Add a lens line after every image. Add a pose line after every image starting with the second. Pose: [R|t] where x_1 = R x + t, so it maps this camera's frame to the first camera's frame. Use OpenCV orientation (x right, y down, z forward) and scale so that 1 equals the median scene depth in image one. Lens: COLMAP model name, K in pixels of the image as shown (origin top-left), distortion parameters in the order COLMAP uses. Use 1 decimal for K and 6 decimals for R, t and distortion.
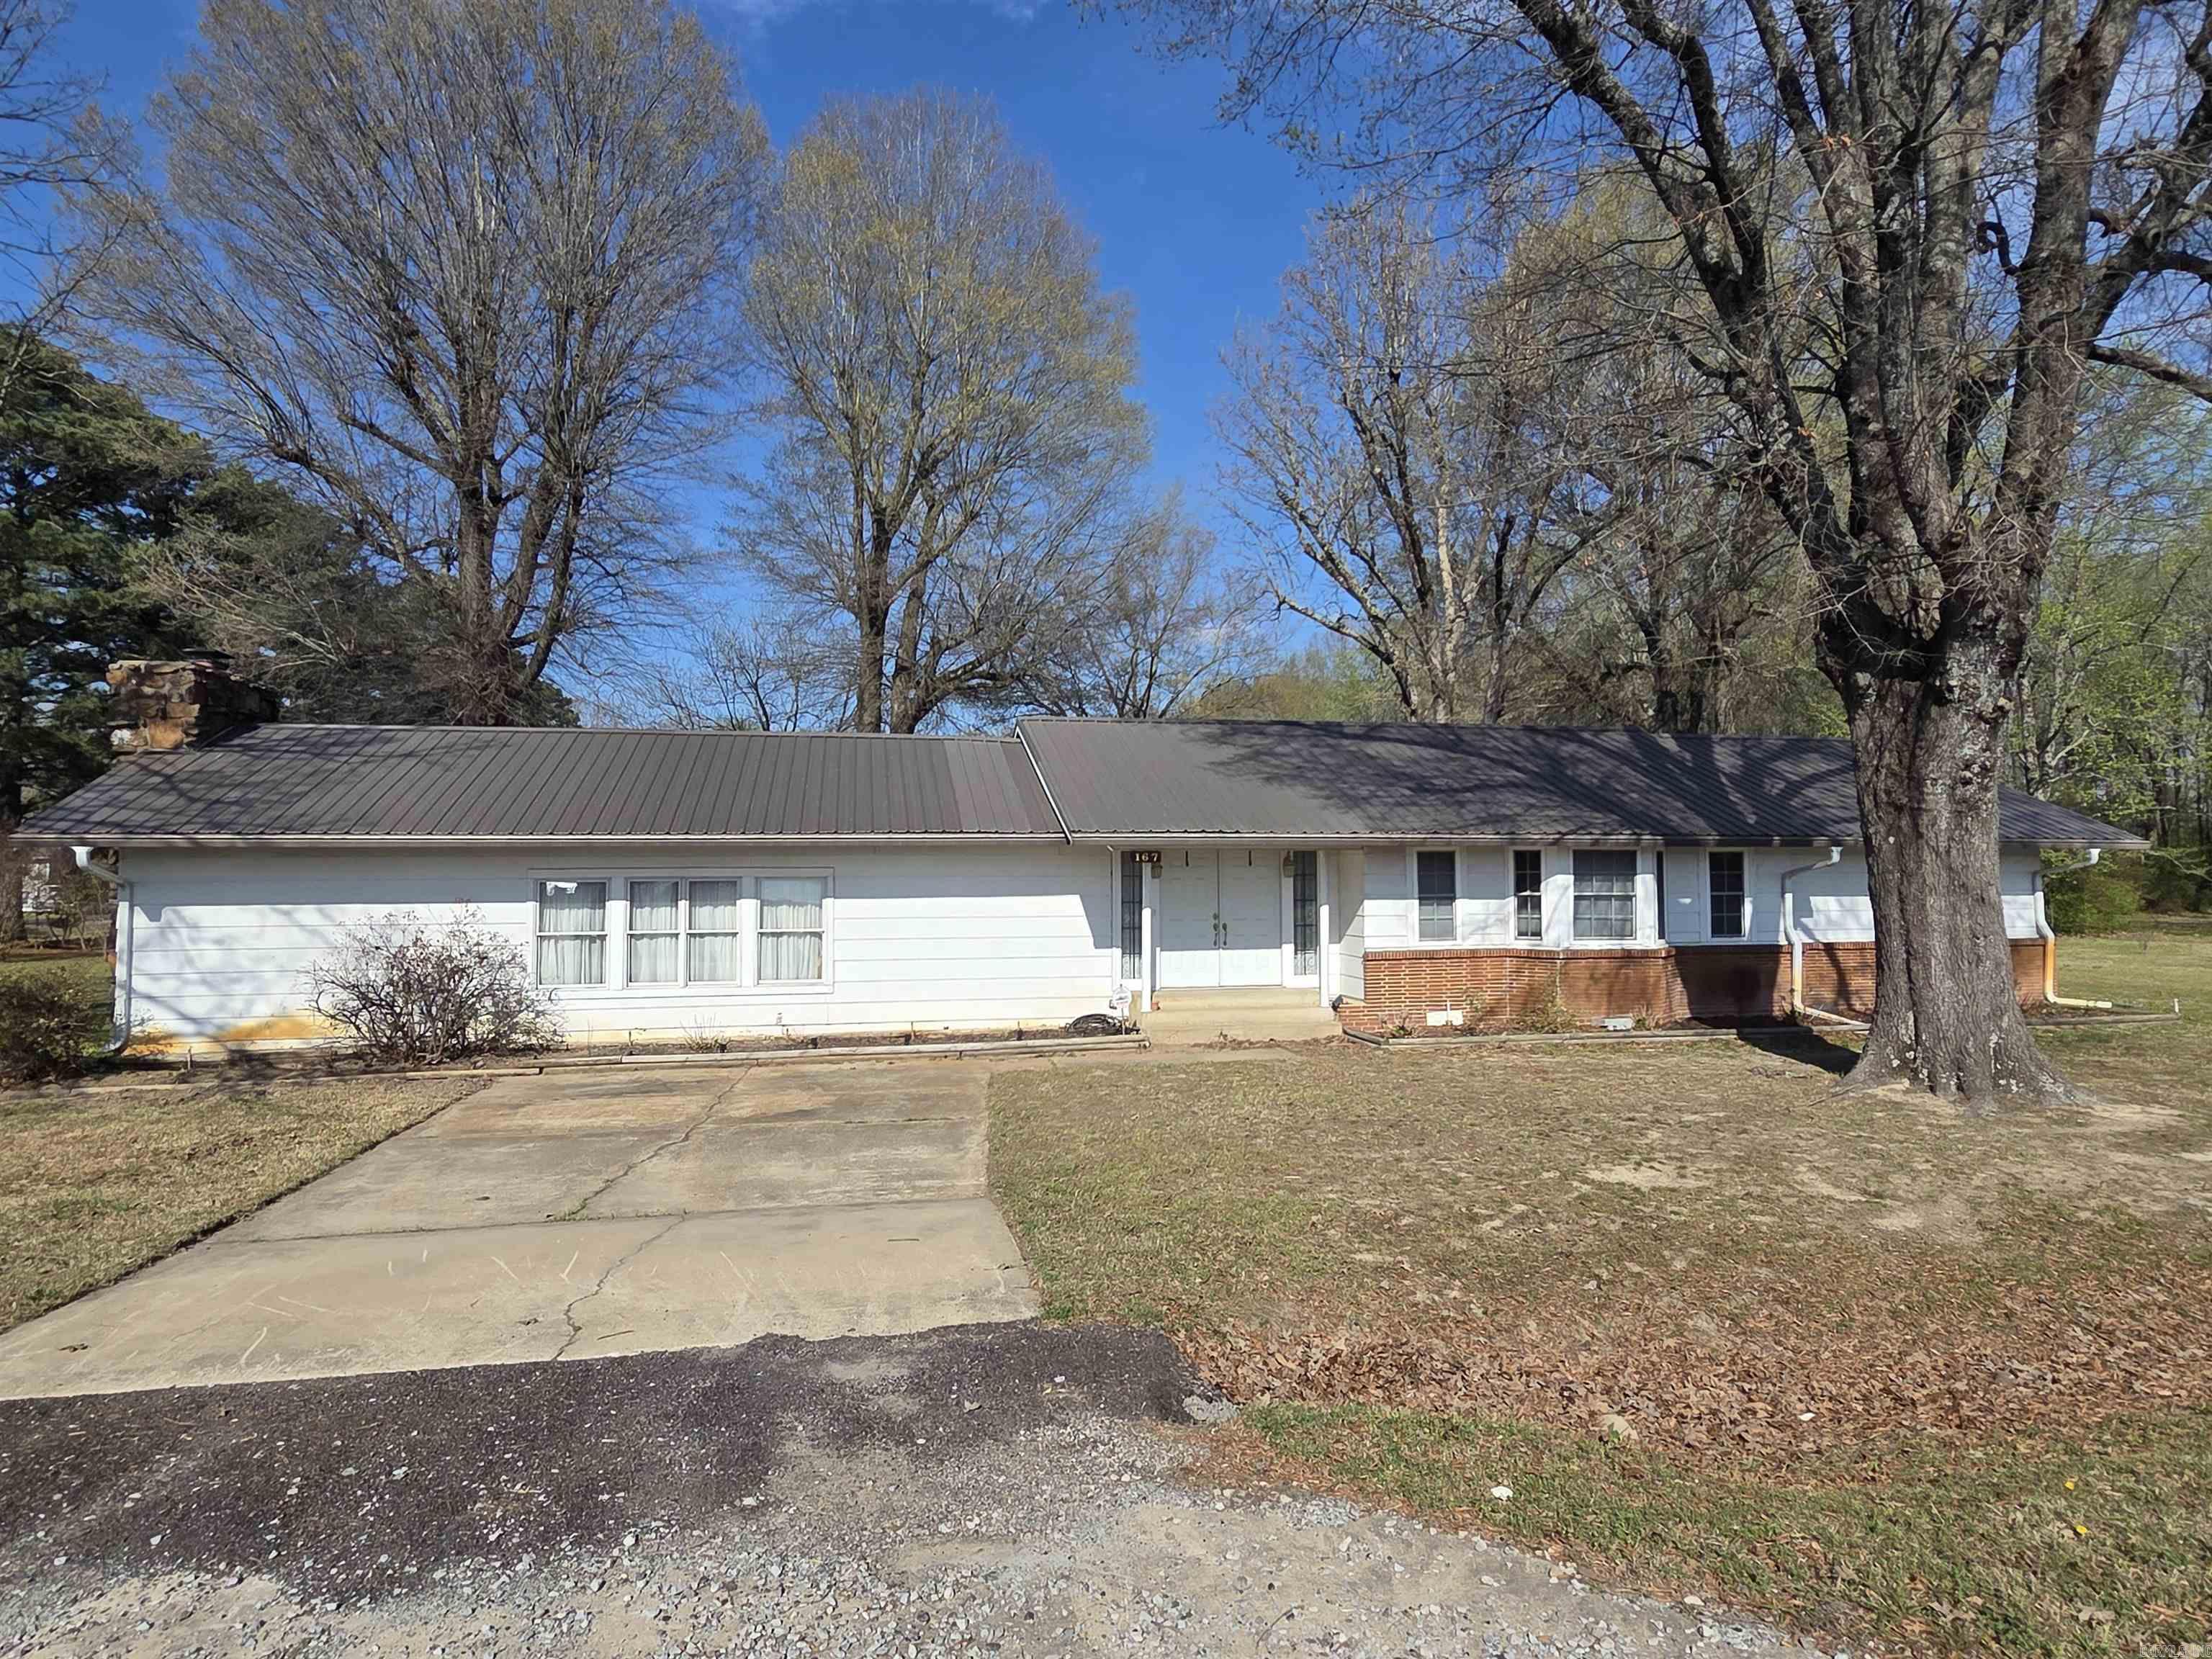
lens RADIAL K [[1303.9, 0, 1122.7], [0, 1303.9, 822.7], [0, 0, 1]] dist [-0.009719, 0.001836]
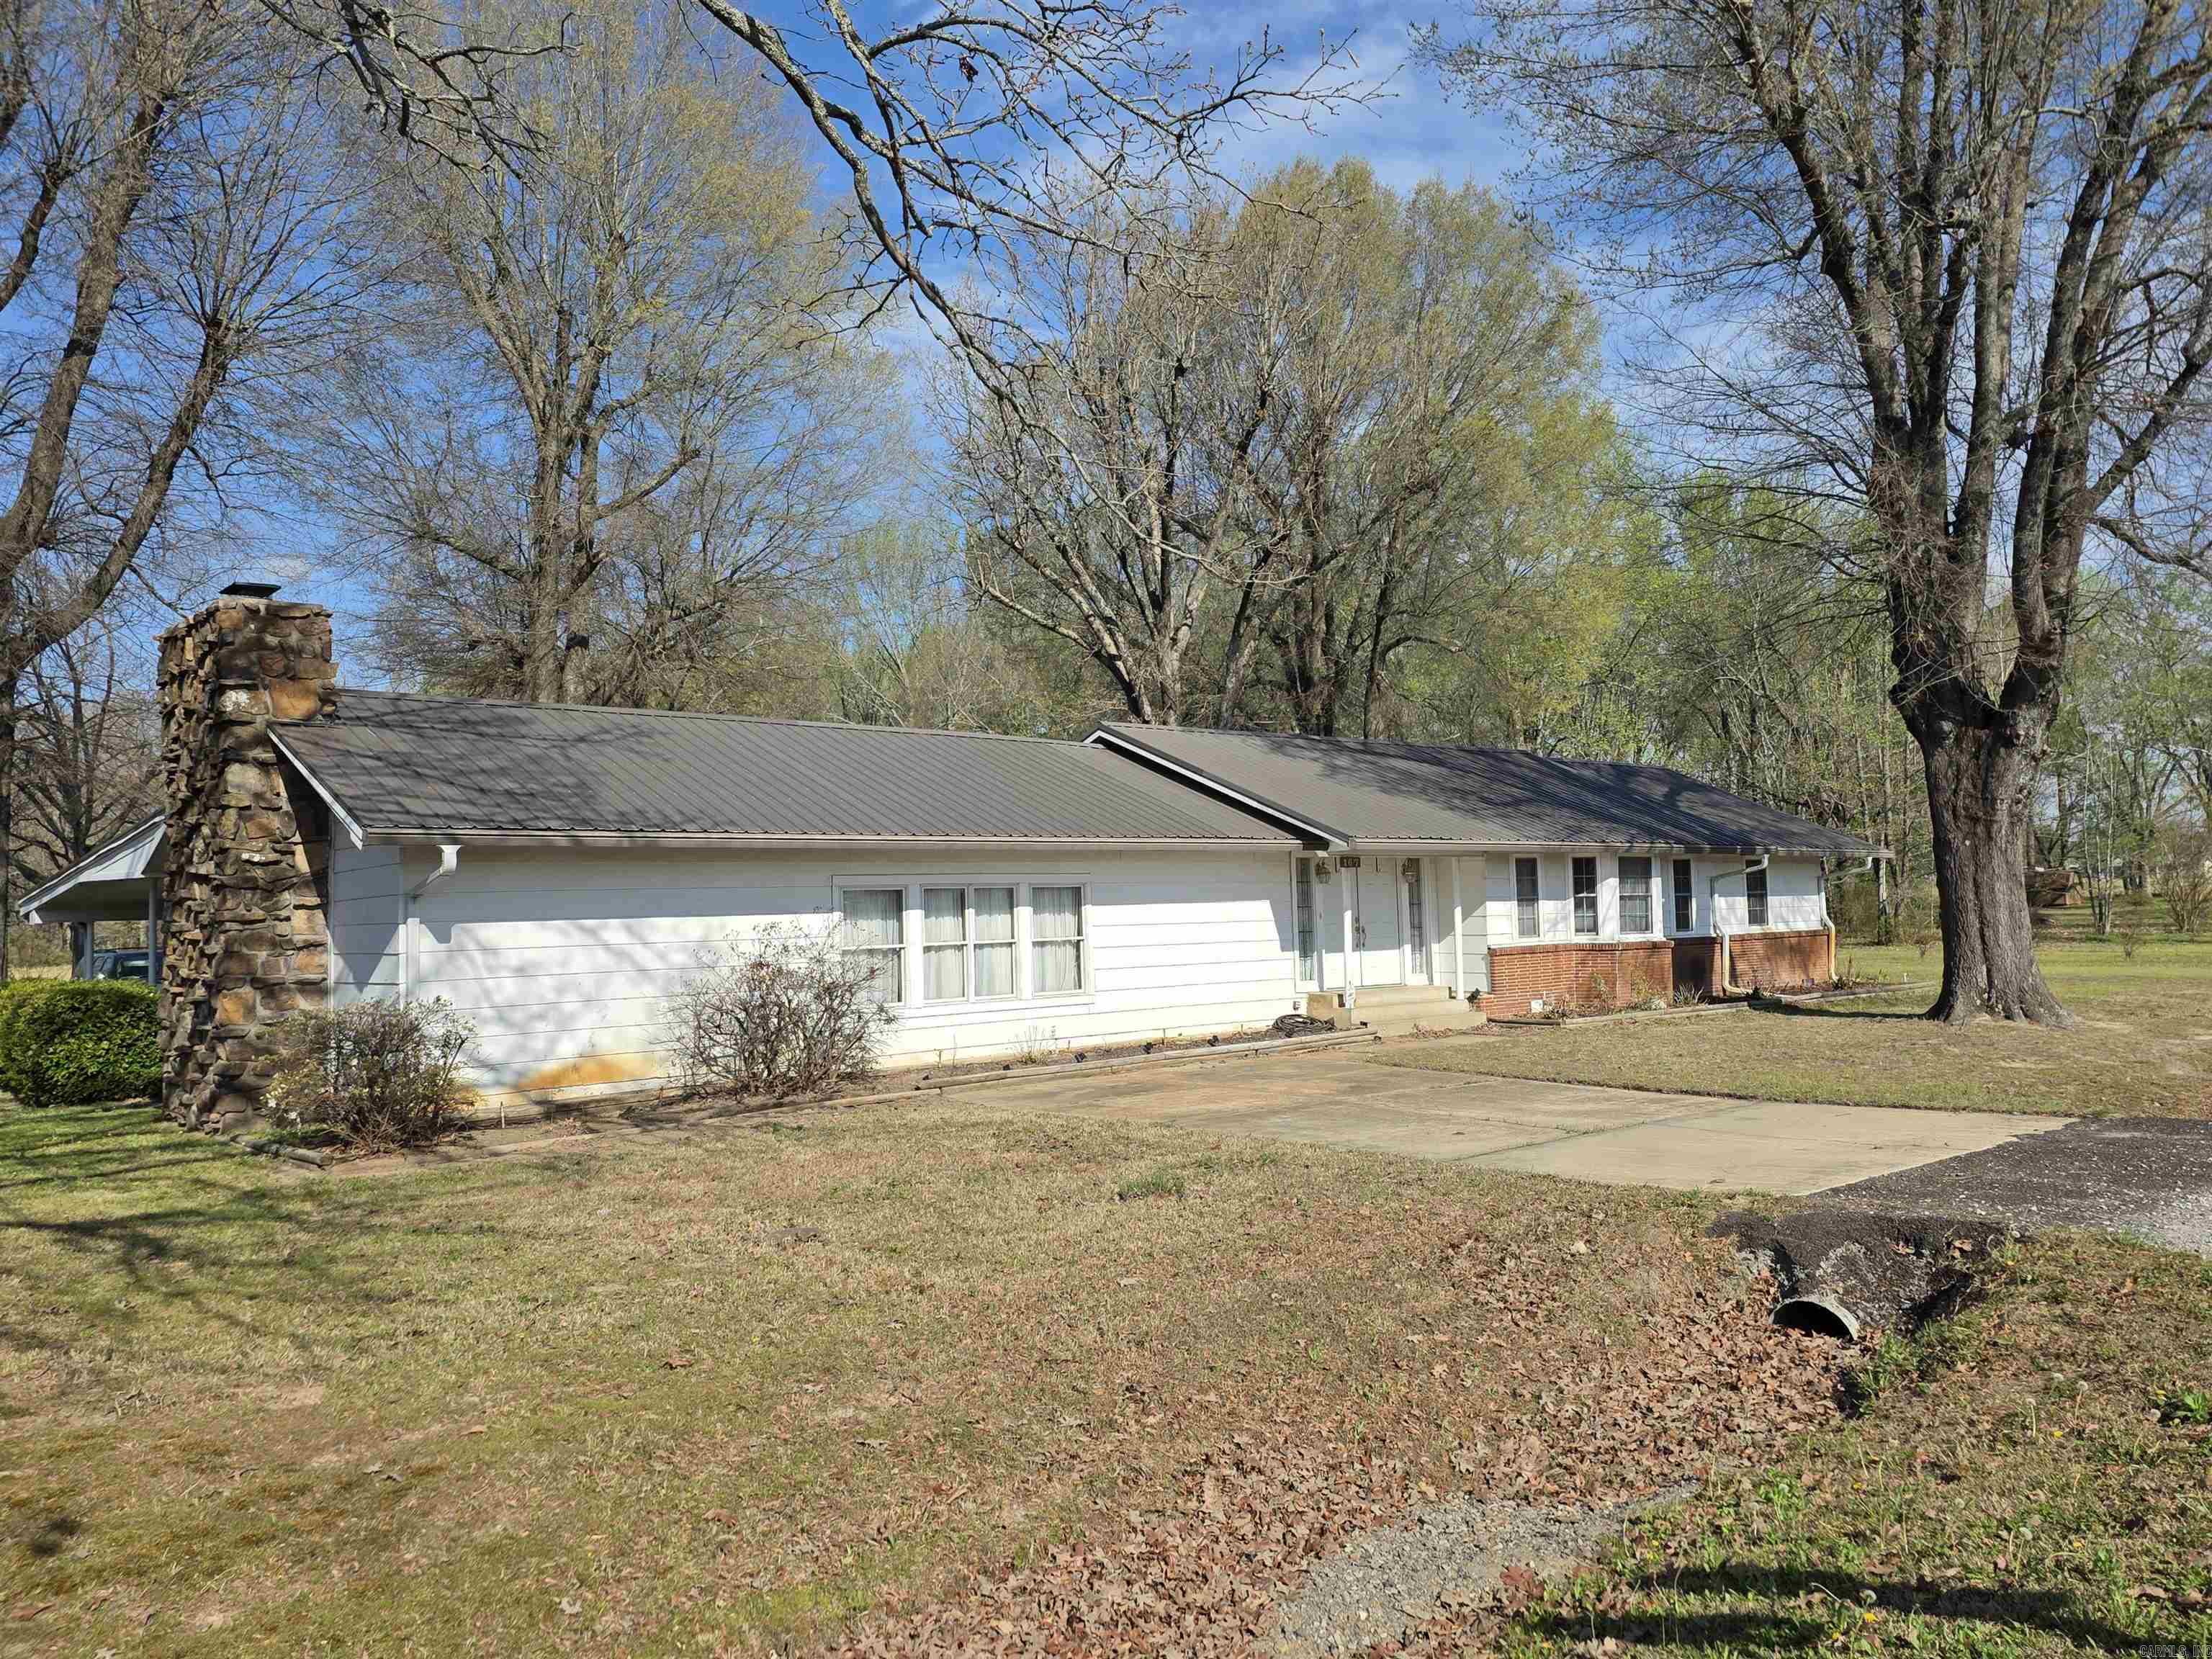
lens RADIAL K [[1684.1, 0, 1122.8], [0, 1684.1, 824.8], [0, 0, 1]] dist [0.045797, -0.009150]
pose [[0.862845, 0.009695, 0.505375, -0.801706], [-0.001454, 0.999860, -0.016699, 0.018617], [-0.505466, 0.013674, 0.862738, -0.082858]]
